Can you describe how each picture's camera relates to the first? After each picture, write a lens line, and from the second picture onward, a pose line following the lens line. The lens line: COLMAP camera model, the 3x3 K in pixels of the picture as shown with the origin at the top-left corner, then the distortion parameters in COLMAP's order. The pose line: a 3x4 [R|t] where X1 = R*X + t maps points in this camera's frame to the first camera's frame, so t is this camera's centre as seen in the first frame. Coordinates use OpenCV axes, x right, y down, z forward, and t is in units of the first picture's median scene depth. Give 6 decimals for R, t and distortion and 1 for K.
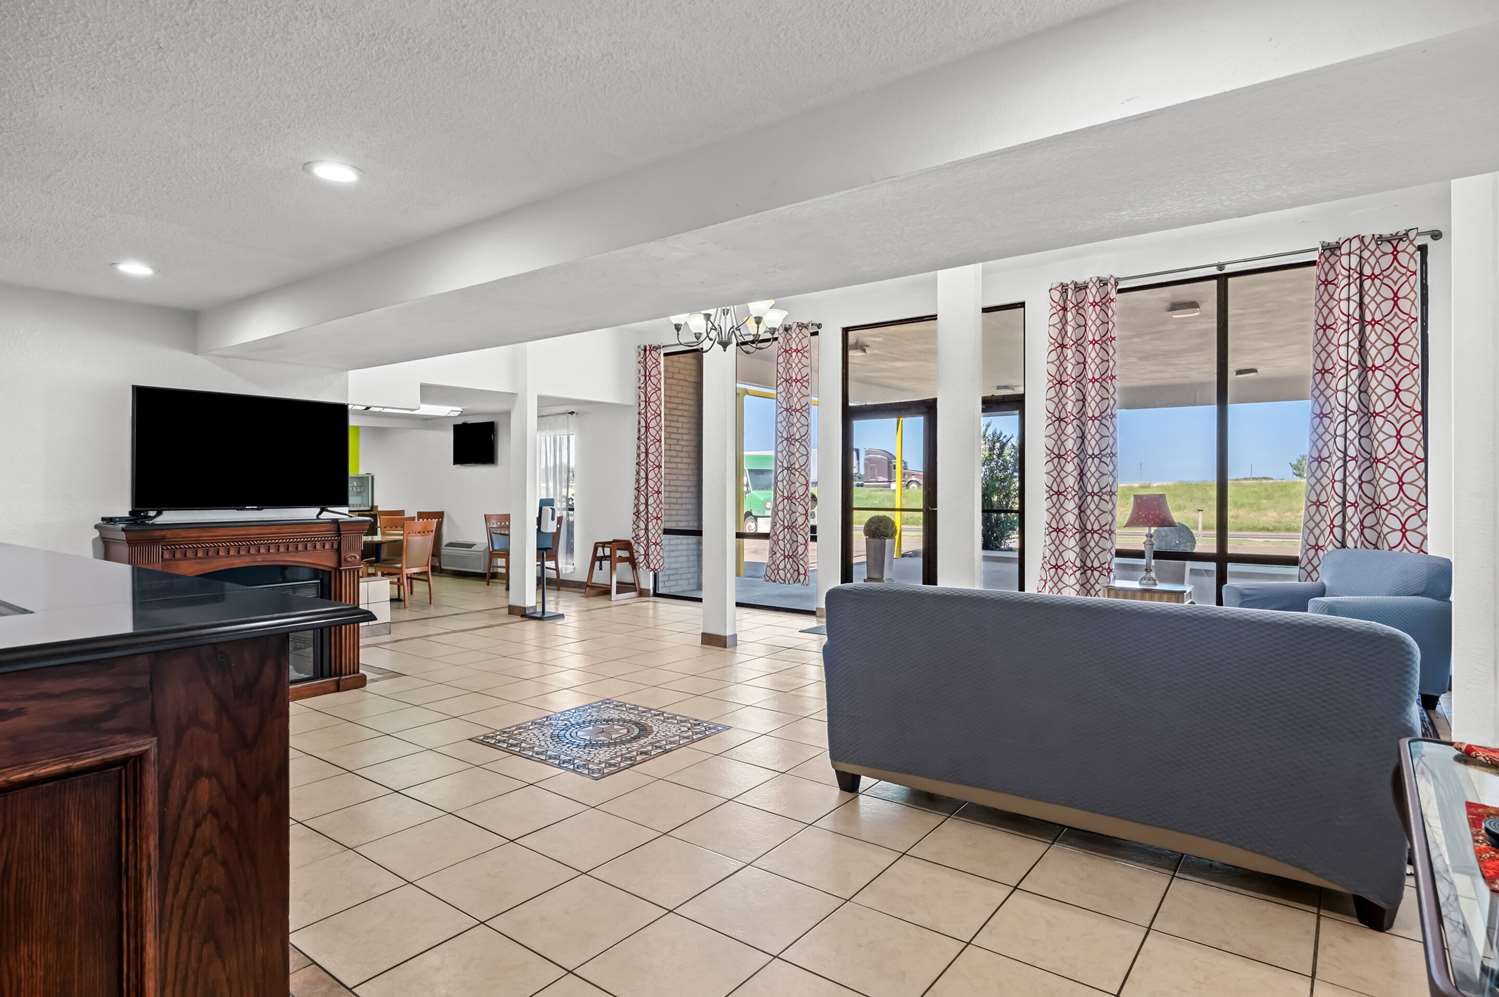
lens RADIAL K [[801.9, 0, 749.5], [0, 801.9, 498.5], [0, 0, 1]] dist [-0.001871, 0.000219]
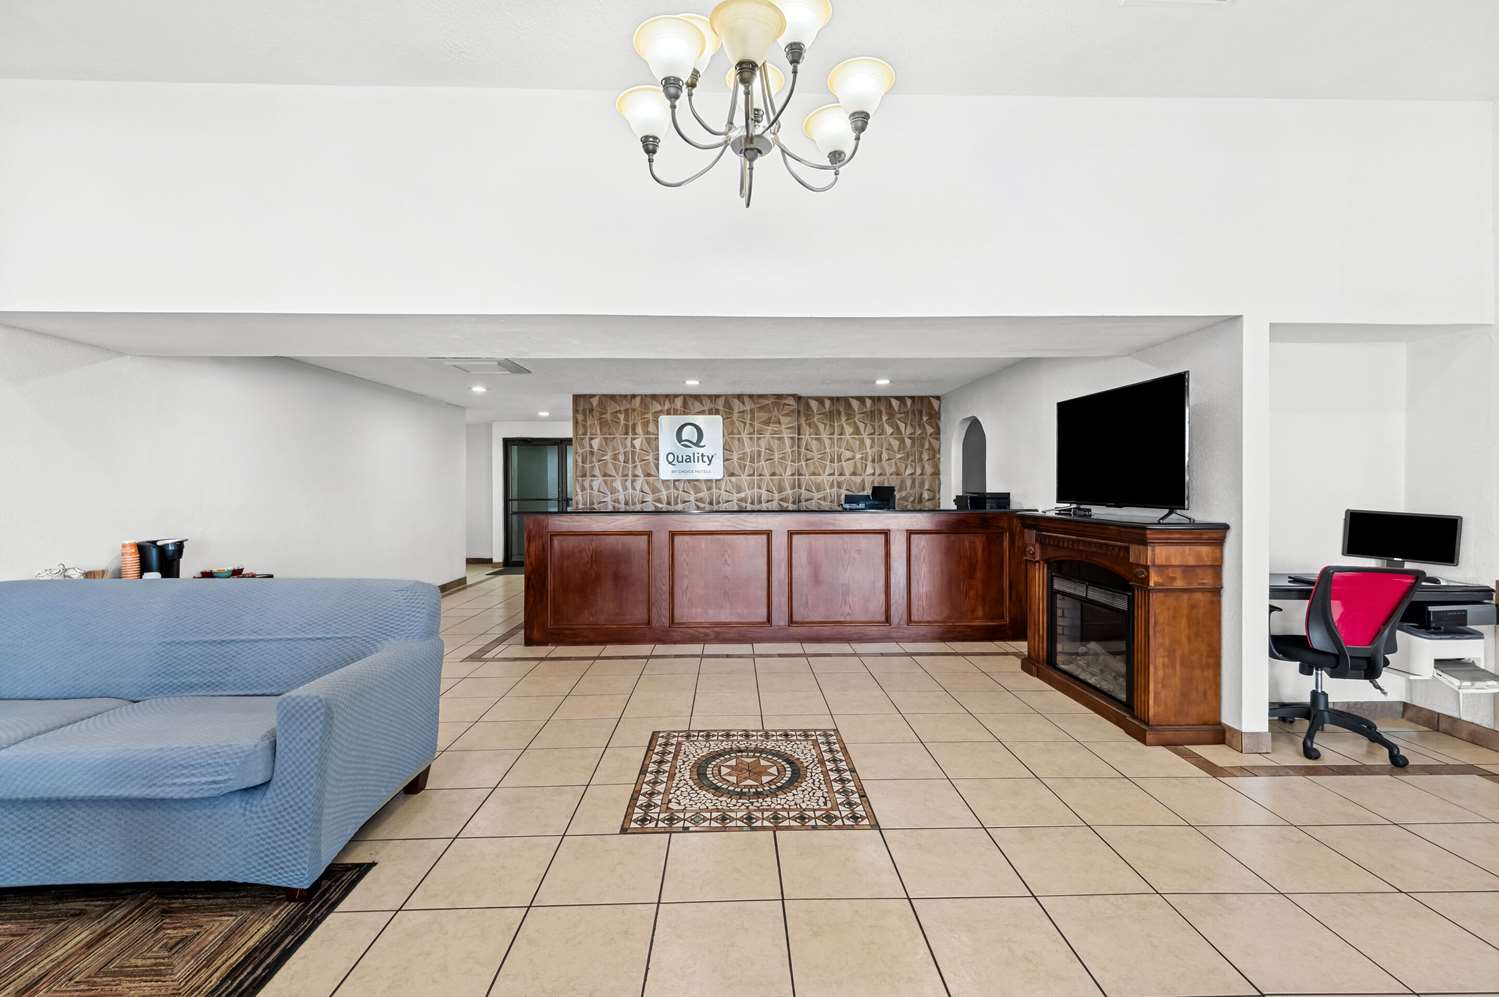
lens RADIAL K [[627.4, 0, 744.5], [0, 627.4, 488.4], [0, 0, 1]] dist [0.010651, -0.011433]
pose [[-0.783891, 0.004748, -0.620881, 0.232330], [-0.007420, 0.999828, 0.017015, -0.020610], [0.620854, 0.017945, -0.783720, 1.503414]]
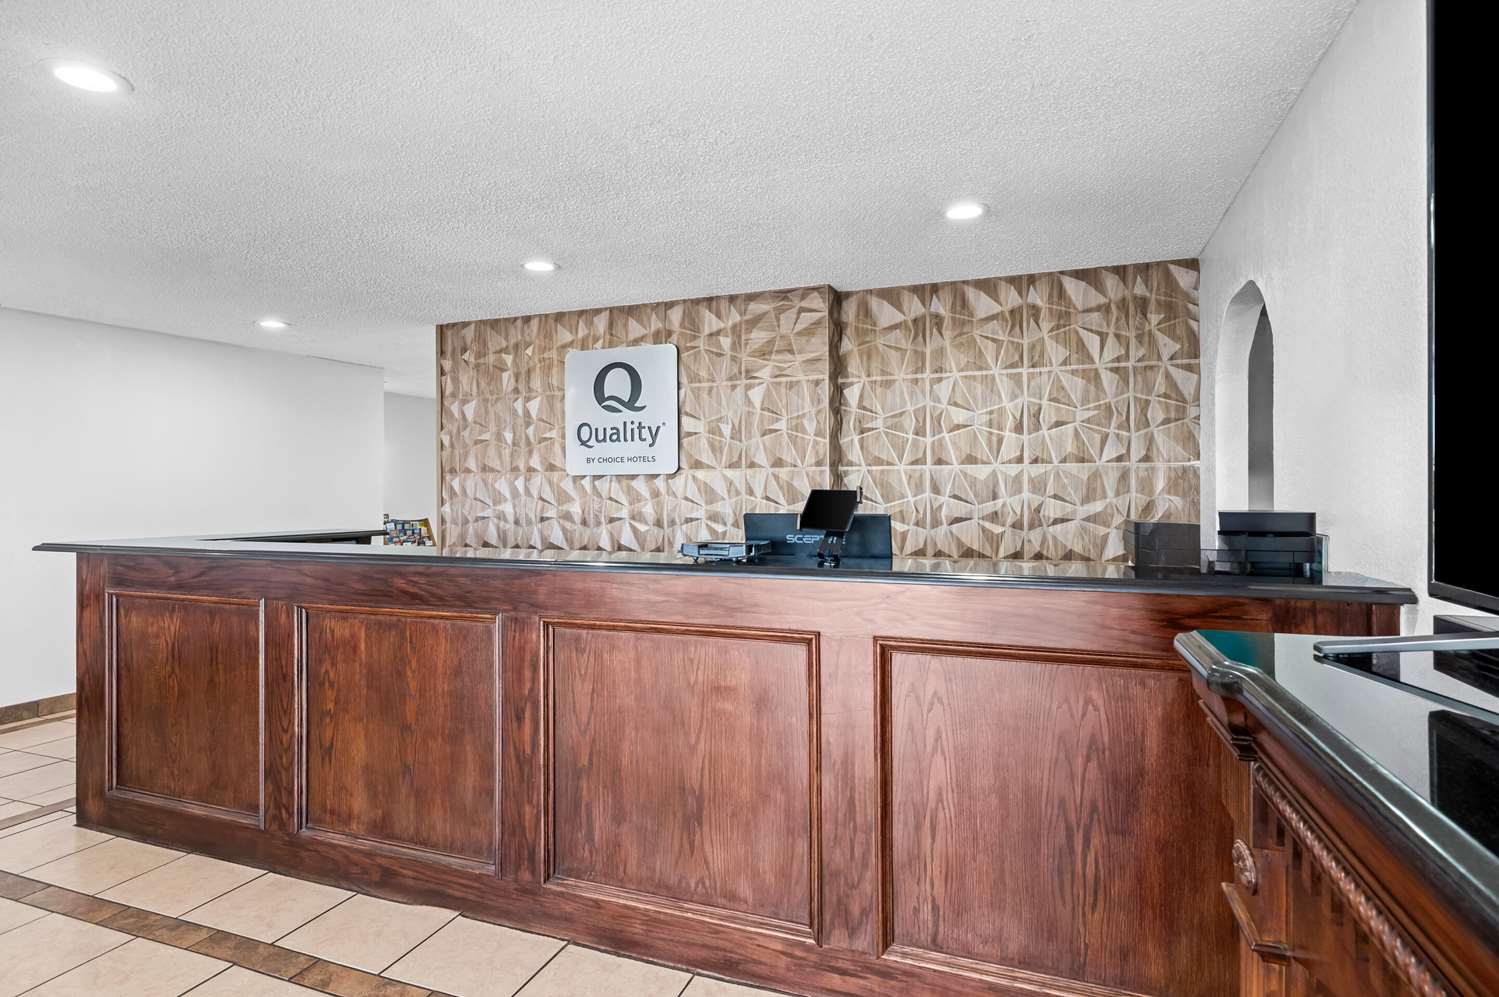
lens RADIAL K [[783.3, 0, 752.3], [0, 783.3, 505.8], [0, 0, 1]] dist [-0.012010, -0.000762]
pose [[-0.958094, 0.010402, -0.286264, -0.570230], [0.000267, 0.999372, 0.035422, -0.011660], [0.286453, 0.033861, -0.957496, 1.152408]]
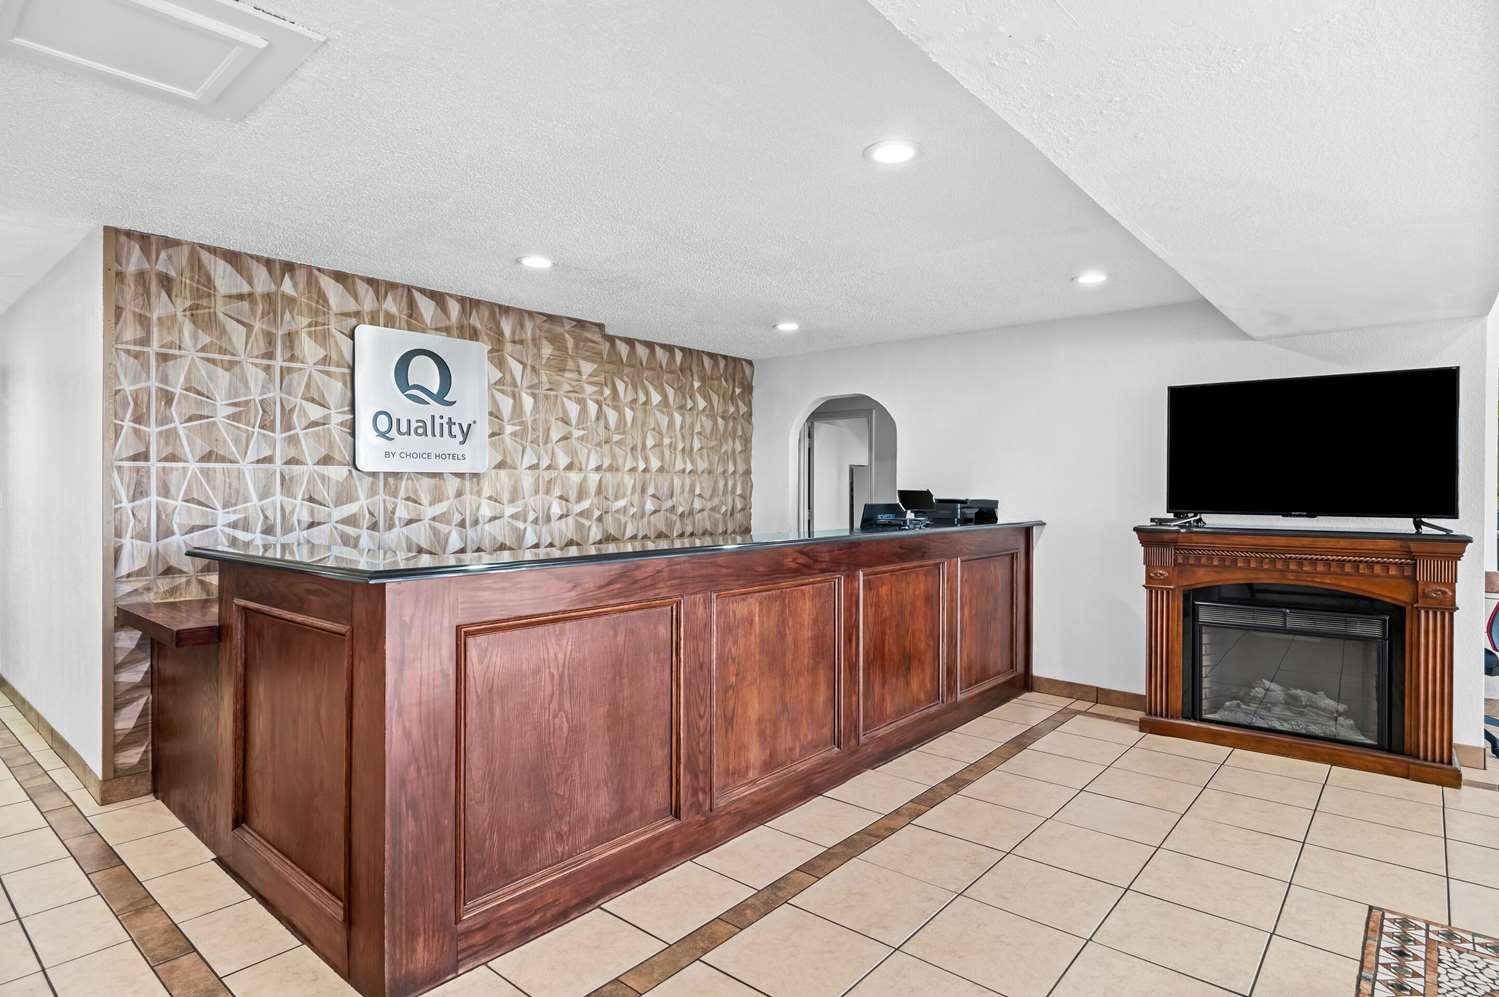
lens RADIAL K [[801.9, 0, 749.5], [0, 801.9, 498.5], [0, 0, 1]] dist [-0.001871, 0.000219]
pose [[-0.054322, 0.009363, -0.998480, 0.262700], [-0.020033, 0.999745, 0.010465, -0.002364], [0.998323, 0.020571, -0.054120, 0.543022]]
